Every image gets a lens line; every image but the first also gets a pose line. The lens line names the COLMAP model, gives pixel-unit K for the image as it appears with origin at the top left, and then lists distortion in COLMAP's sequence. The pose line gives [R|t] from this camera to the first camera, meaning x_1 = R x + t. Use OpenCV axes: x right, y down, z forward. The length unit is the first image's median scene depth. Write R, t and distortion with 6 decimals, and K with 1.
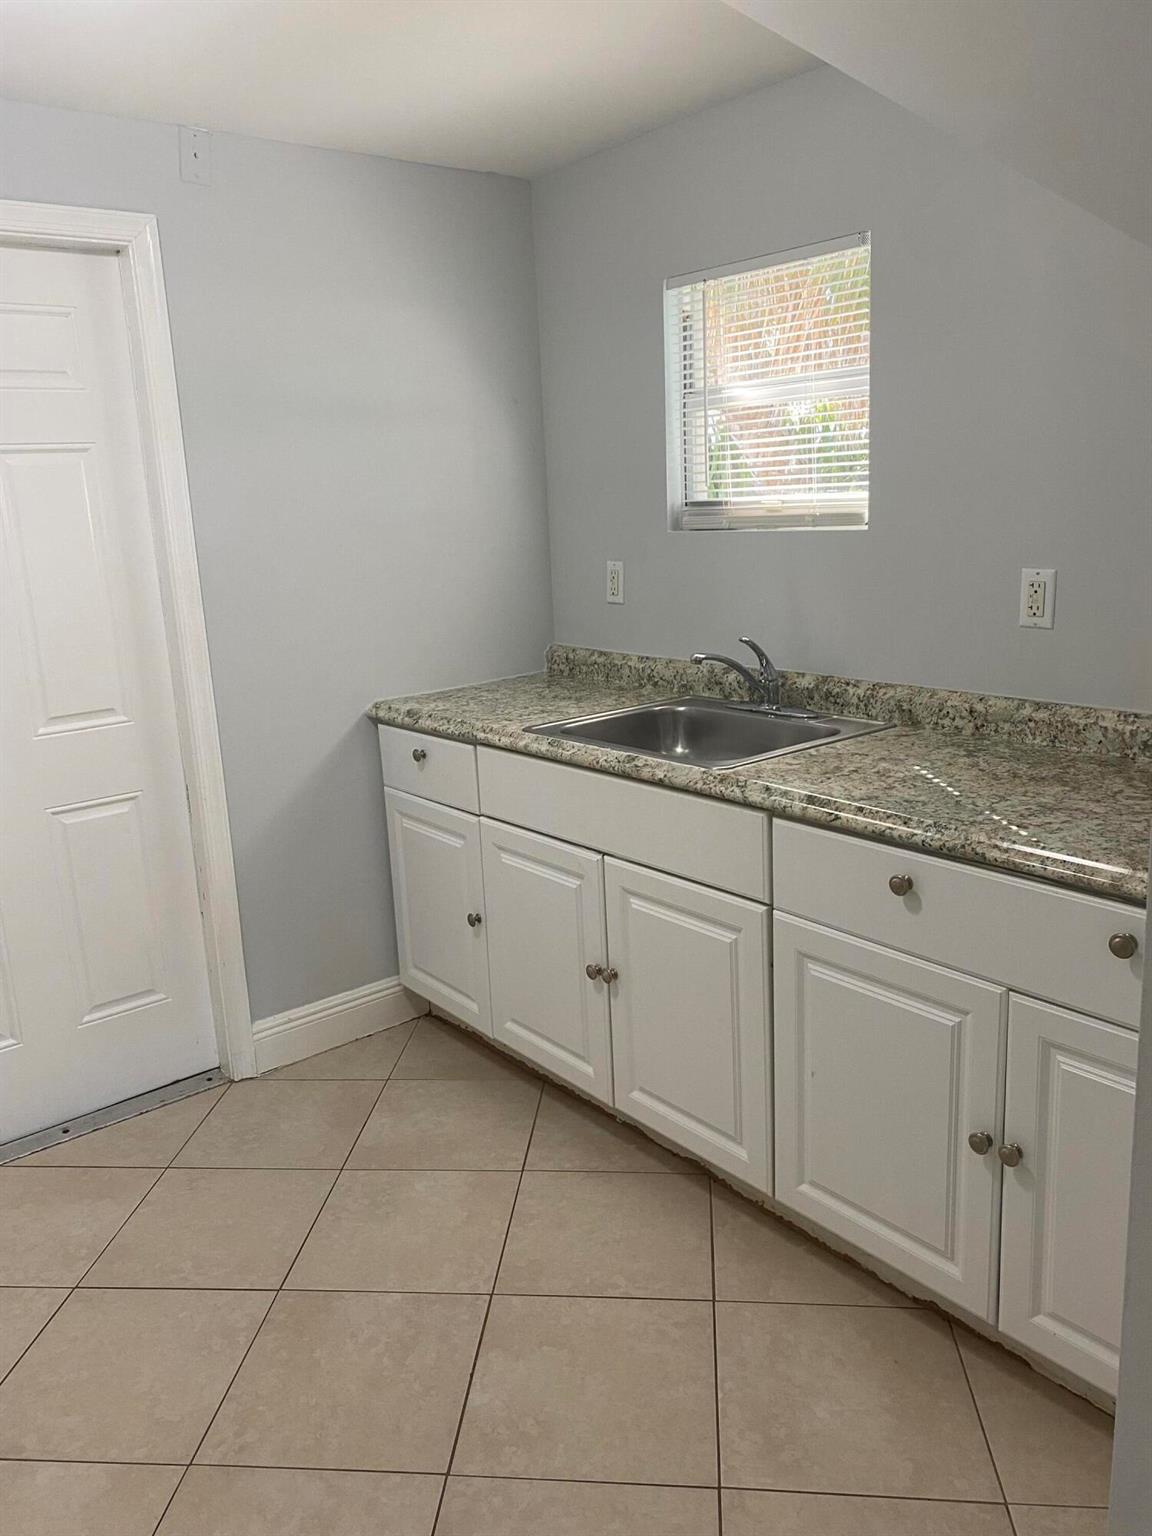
lens RADIAL K [[1172.8, 0, 576.0], [0, 1172.8, 770.7], [0, 0, 1]] dist [0.009508, -0.013501]
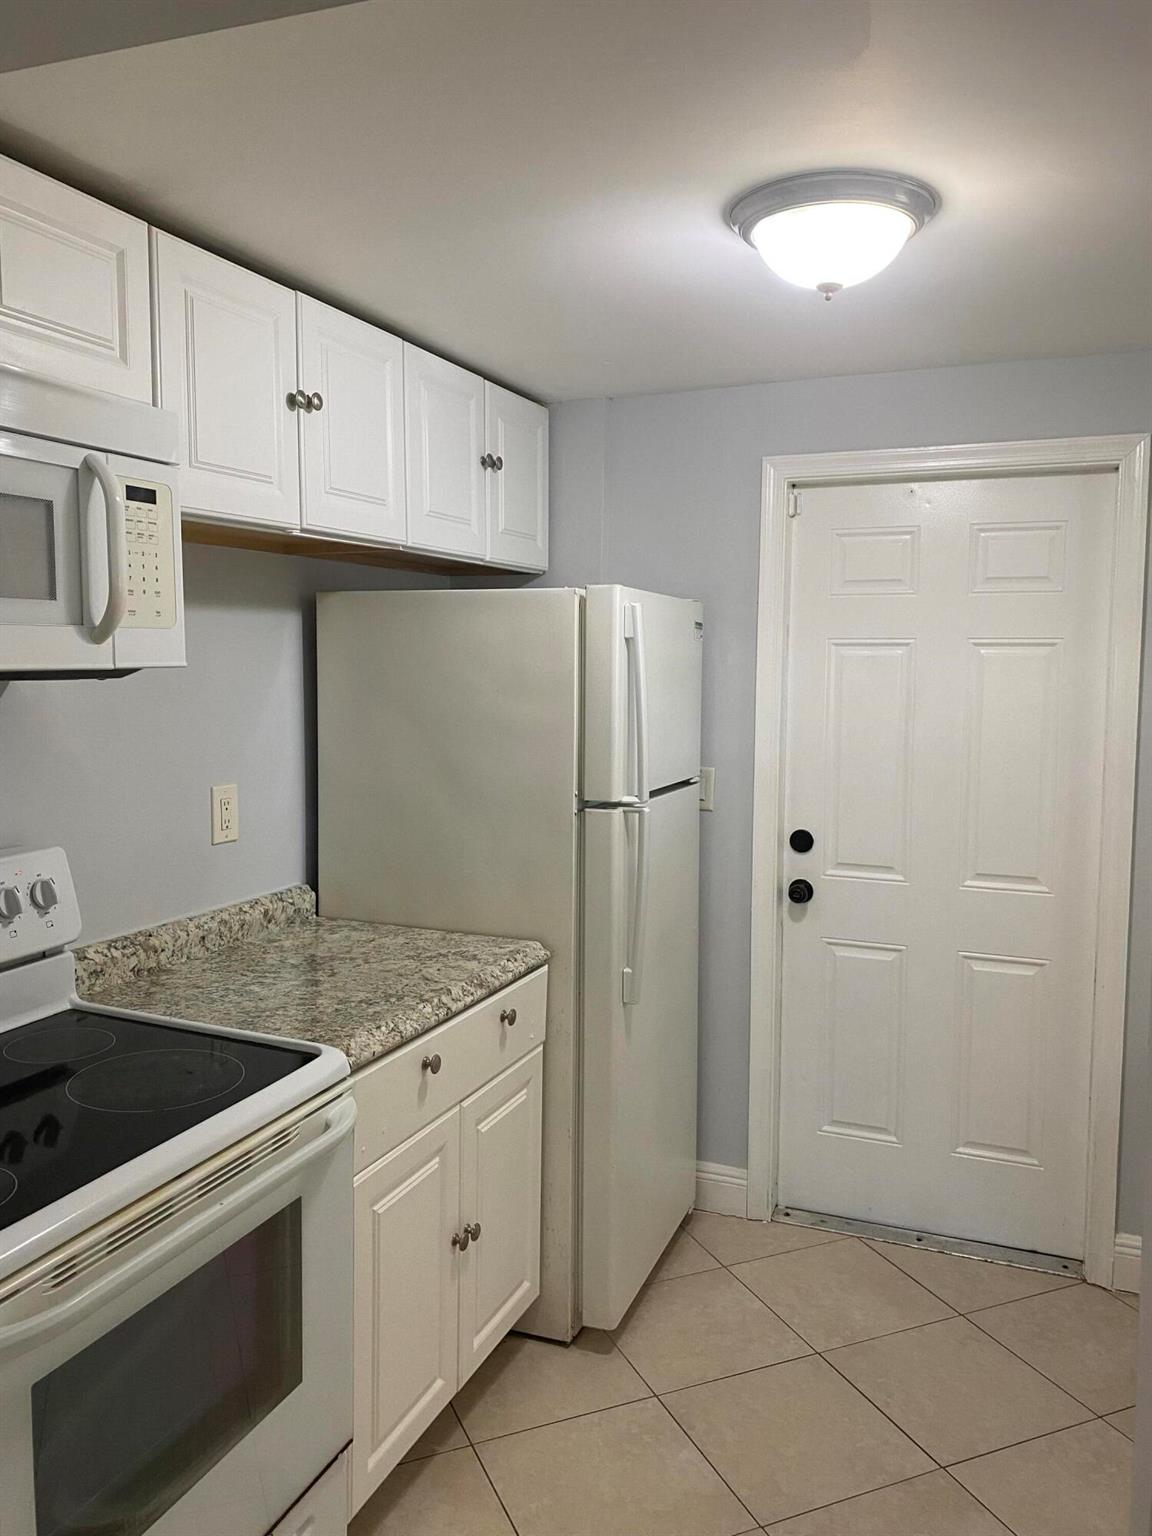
lens RADIAL K [[1172.8, 0, 574.8], [0, 1172.8, 763.5], [0, 0, 1]] dist [0.009508, -0.013501]
pose [[0.471957, 0.130016, -0.871982, 0.352733], [-0.238851, 0.970933, 0.015493, -0.075459], [0.848650, 0.200962, 0.489293, 0.102457]]
